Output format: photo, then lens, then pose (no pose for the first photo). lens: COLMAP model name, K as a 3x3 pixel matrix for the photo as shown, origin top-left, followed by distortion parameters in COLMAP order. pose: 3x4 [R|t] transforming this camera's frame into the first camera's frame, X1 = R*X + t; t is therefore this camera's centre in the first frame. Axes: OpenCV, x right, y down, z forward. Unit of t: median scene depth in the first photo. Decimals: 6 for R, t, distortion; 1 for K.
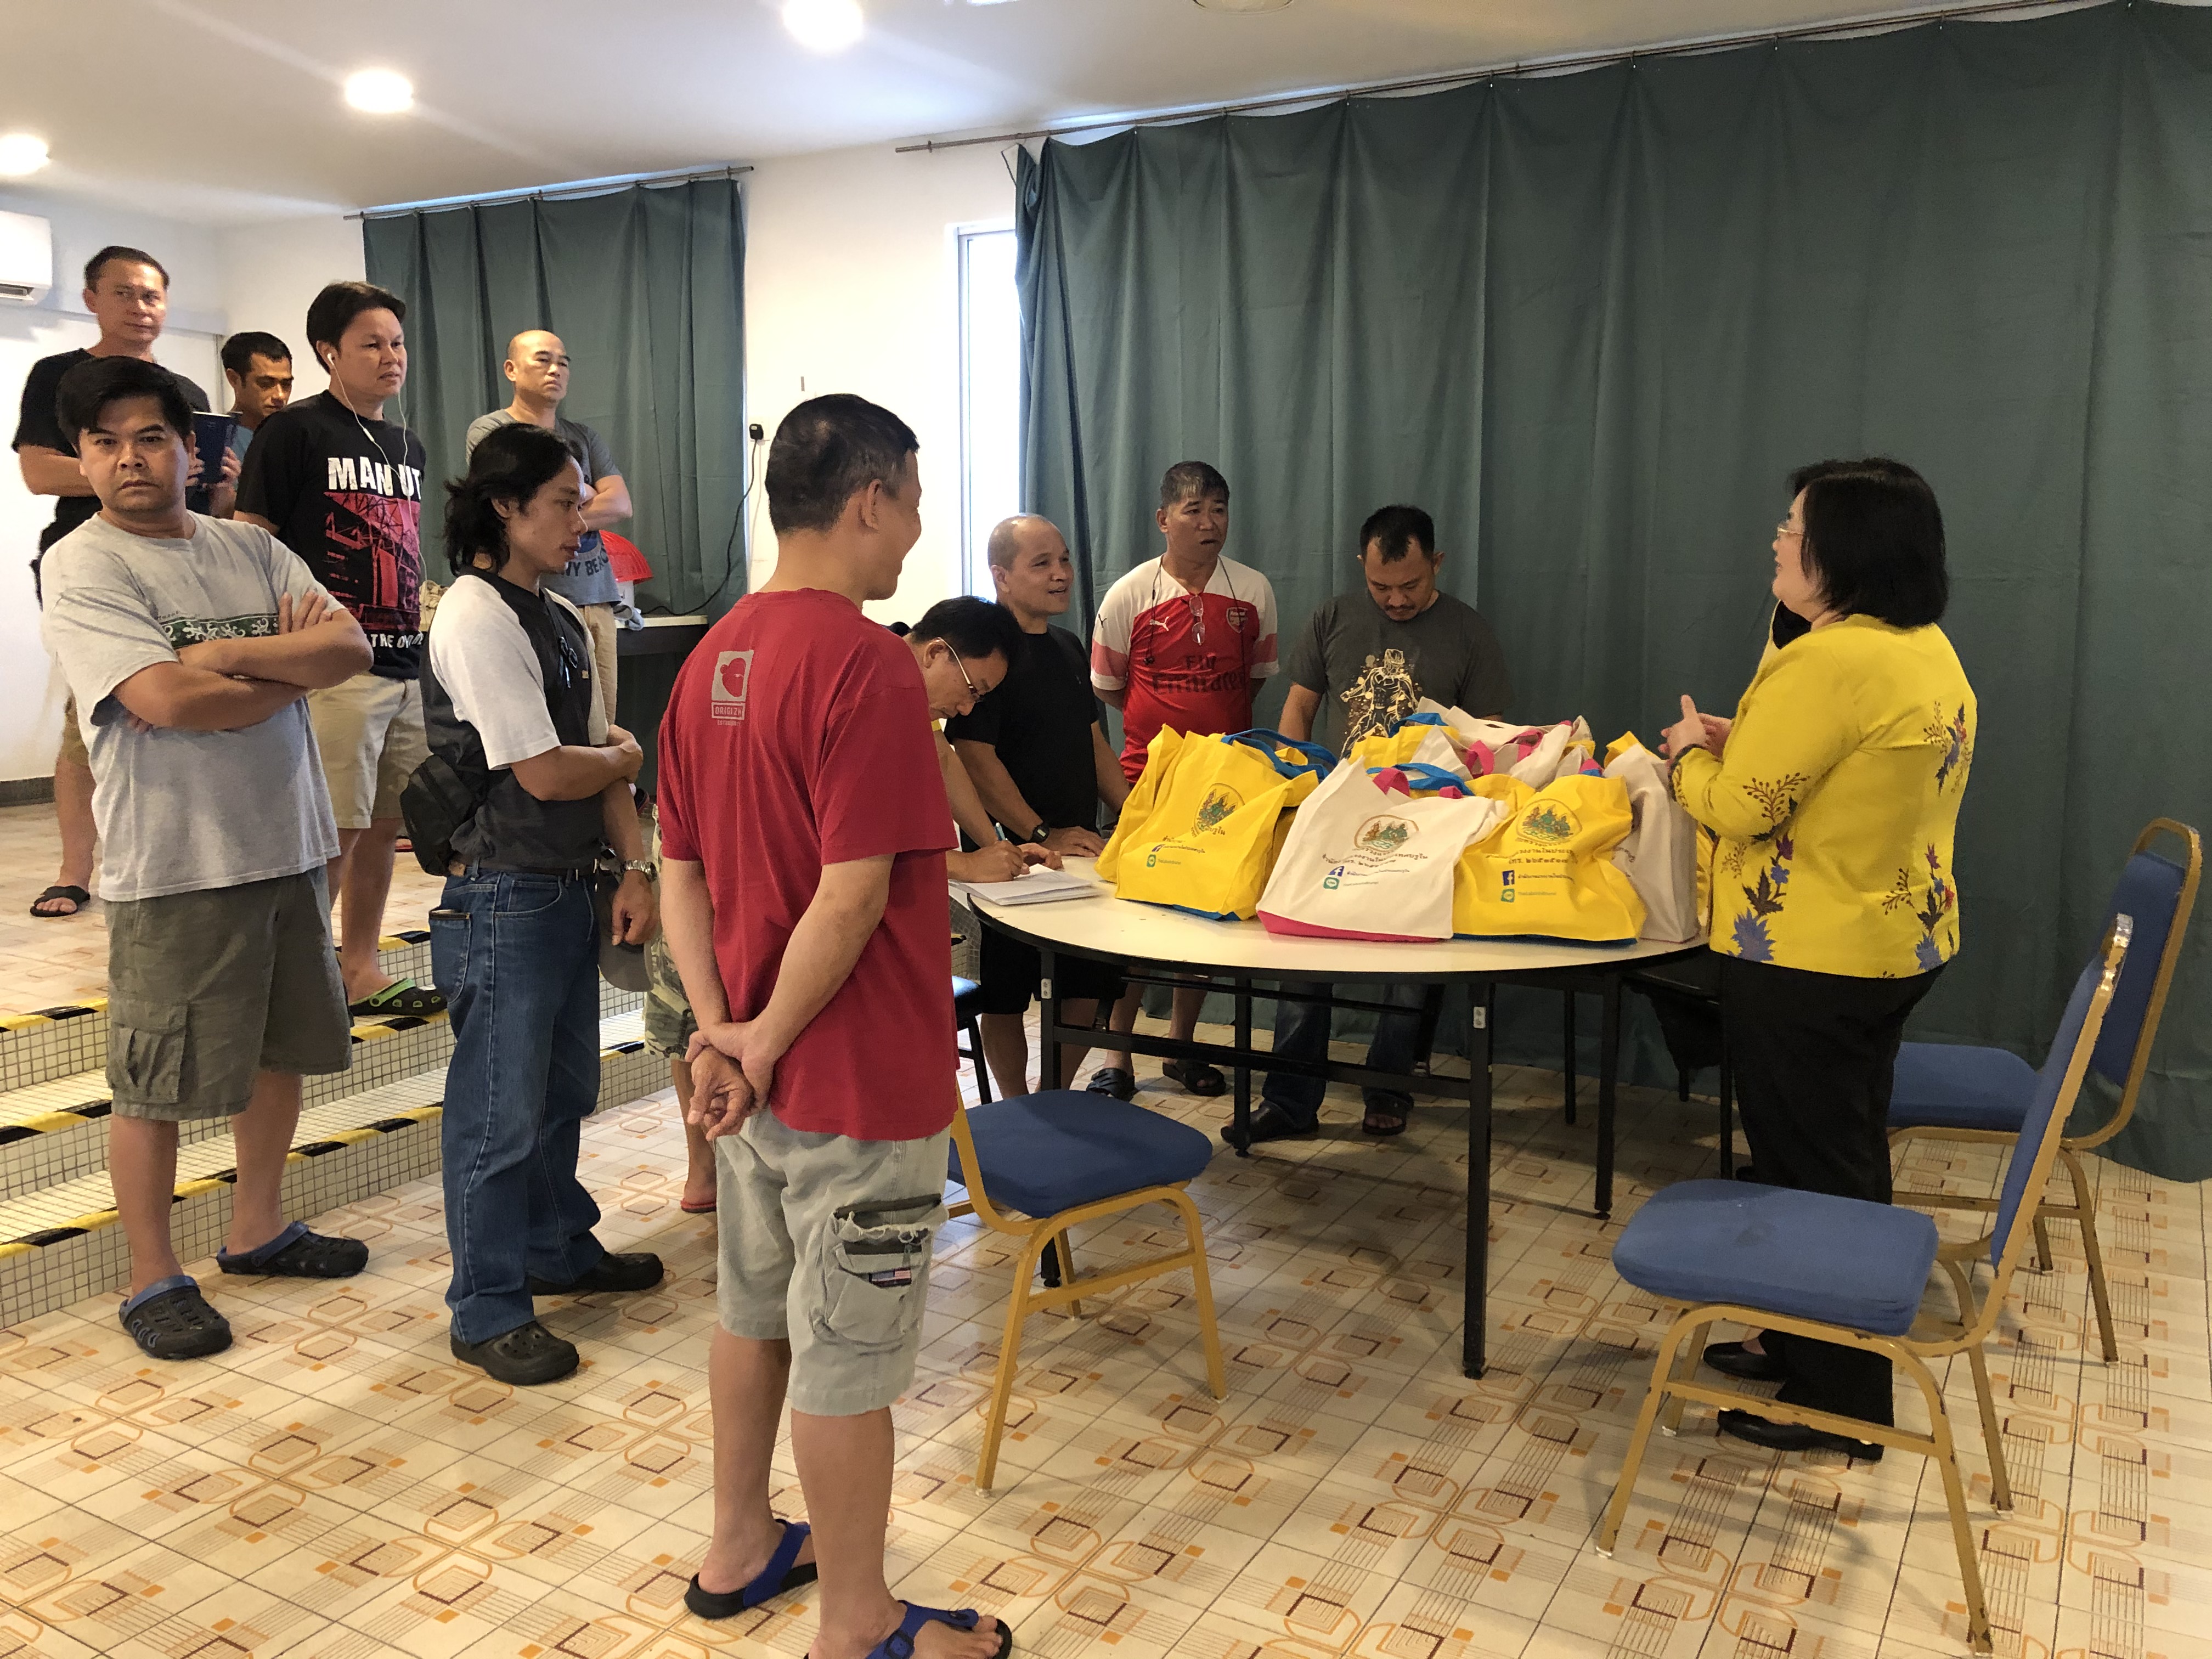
lens RADIAL K [[1893.9, 0, 1111.8], [0, 1893.9, 809.6], [0, 0, 1]] dist [0.006416, 0.010429]
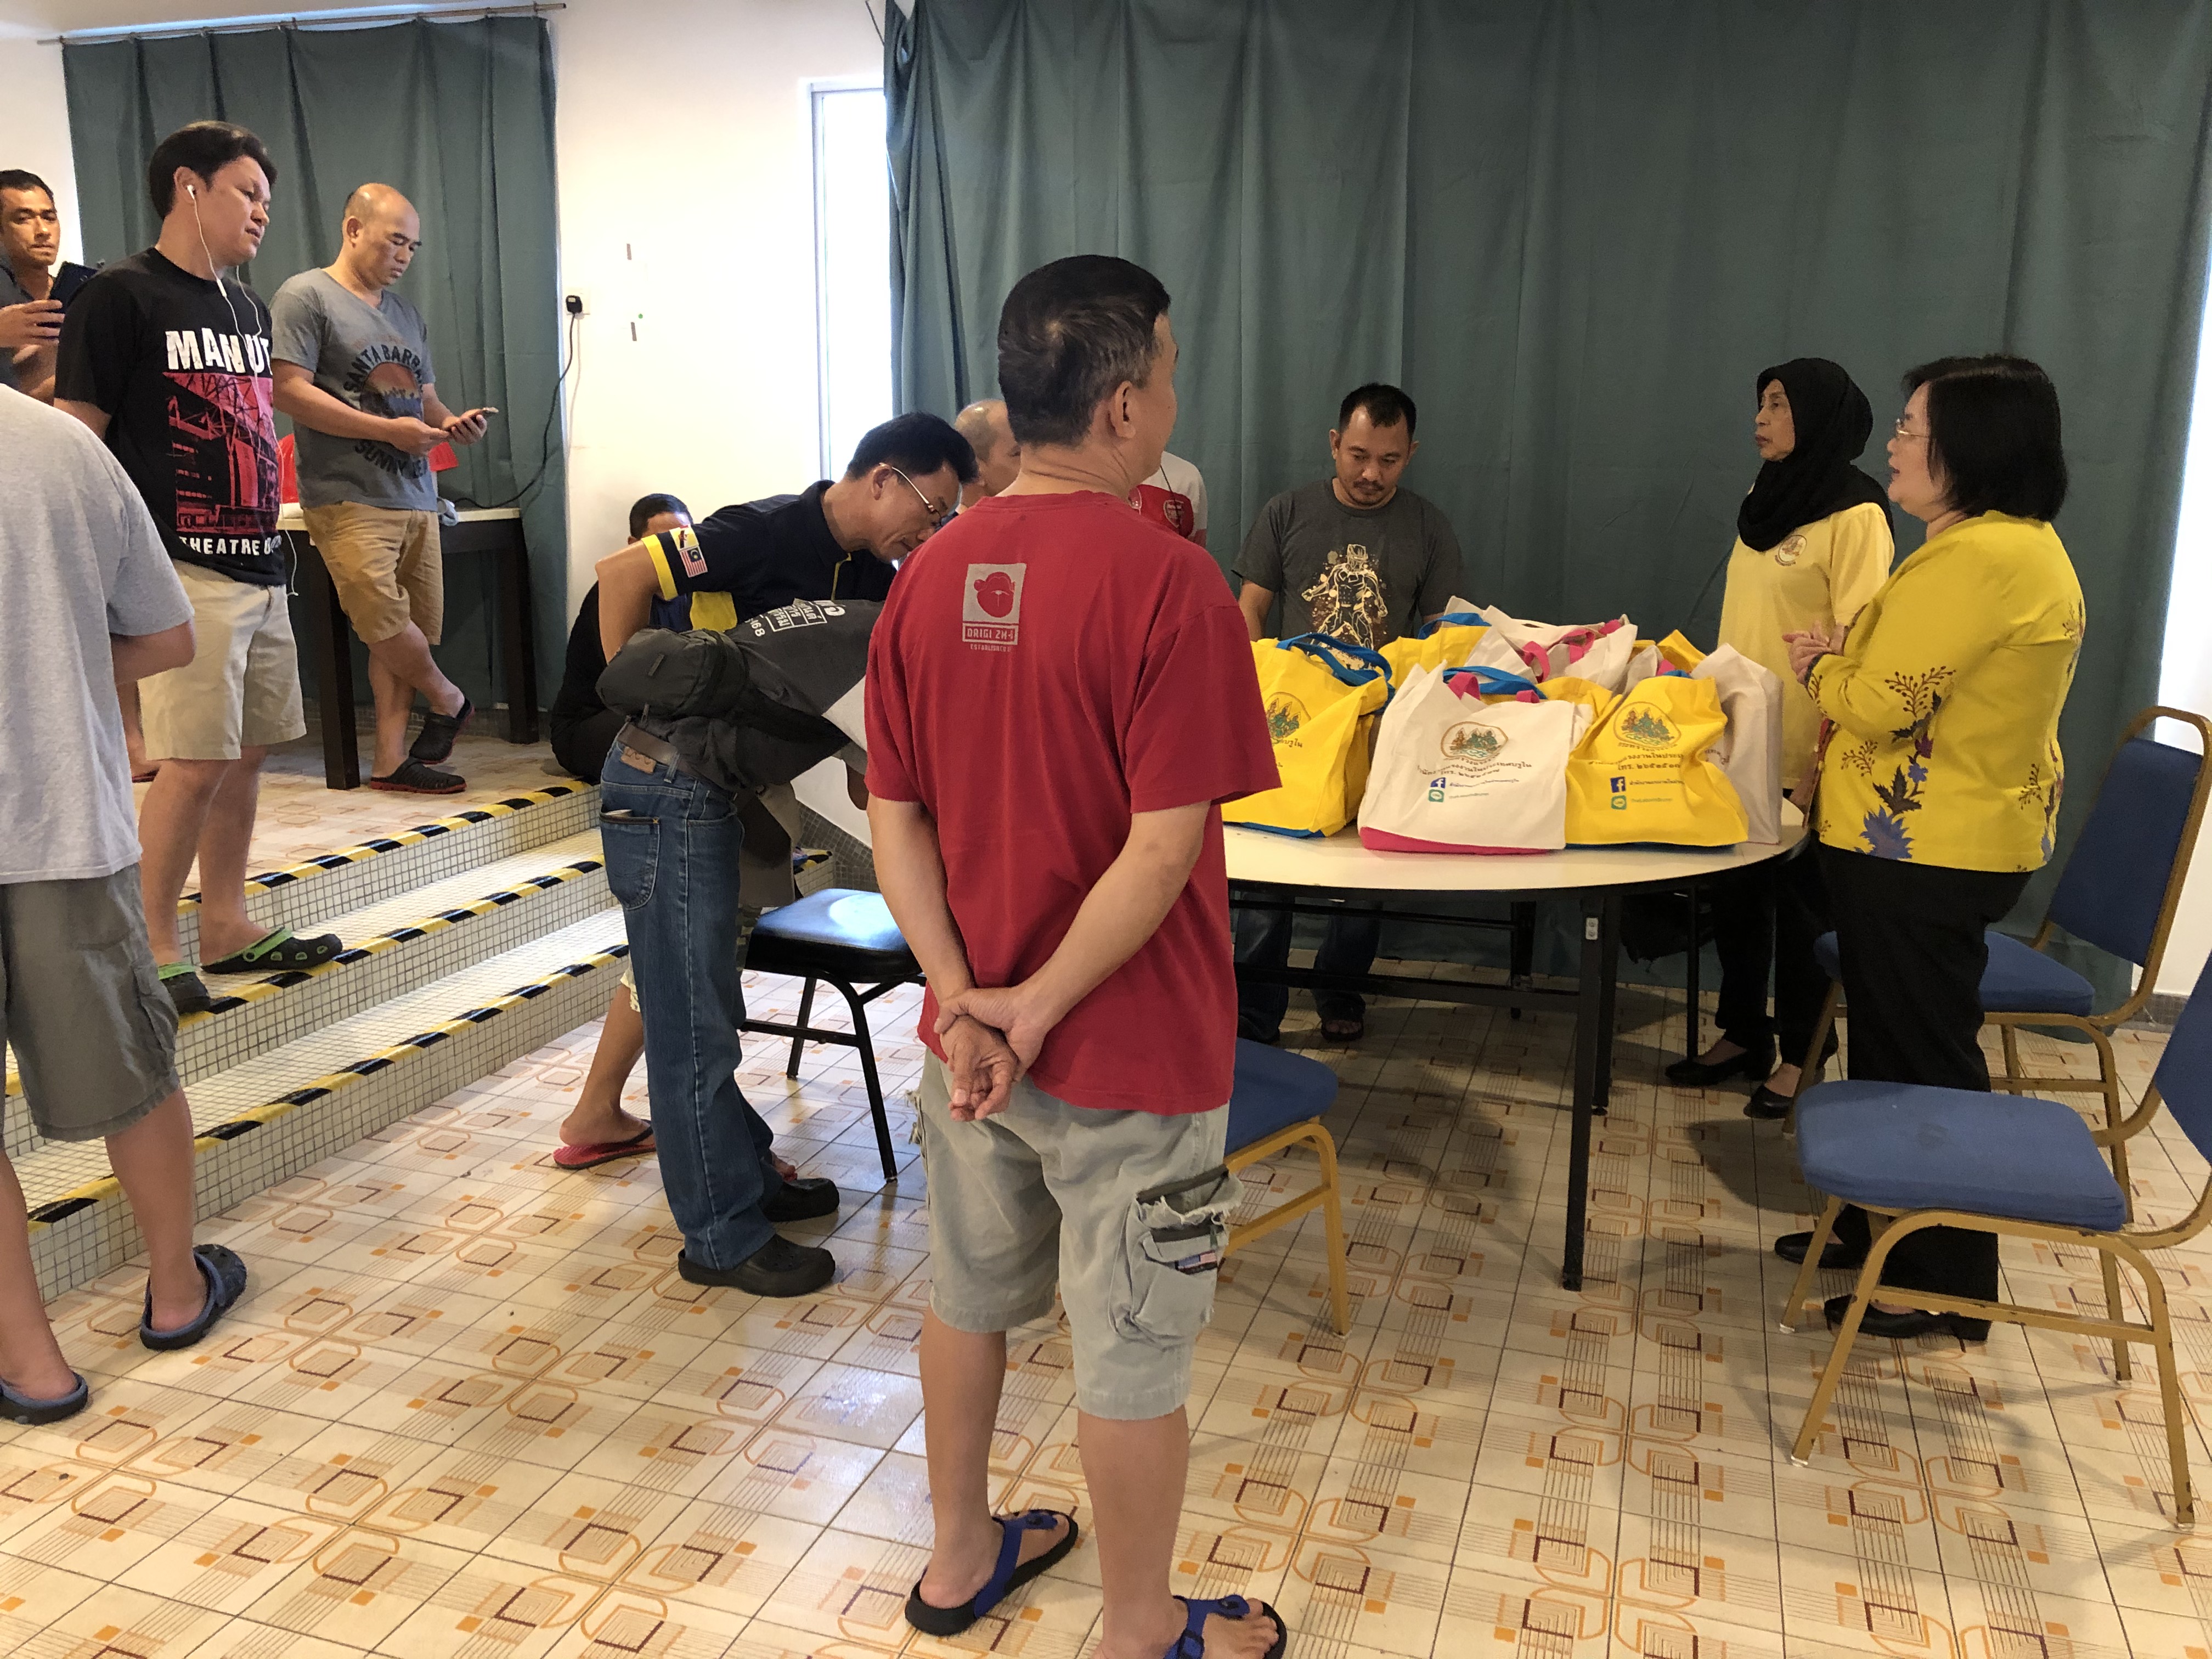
lens RADIAL K [[1893.9, 0, 1111.8], [0, 1893.9, 809.6], [0, 0, 1]] dist [0.006416, 0.010429]
pose [[0.980722, -0.033571, 0.192501, -0.220867], [0.022006, 0.997840, 0.061901, -0.016357], [-0.194163, -0.056471, 0.979343, 0.089206]]
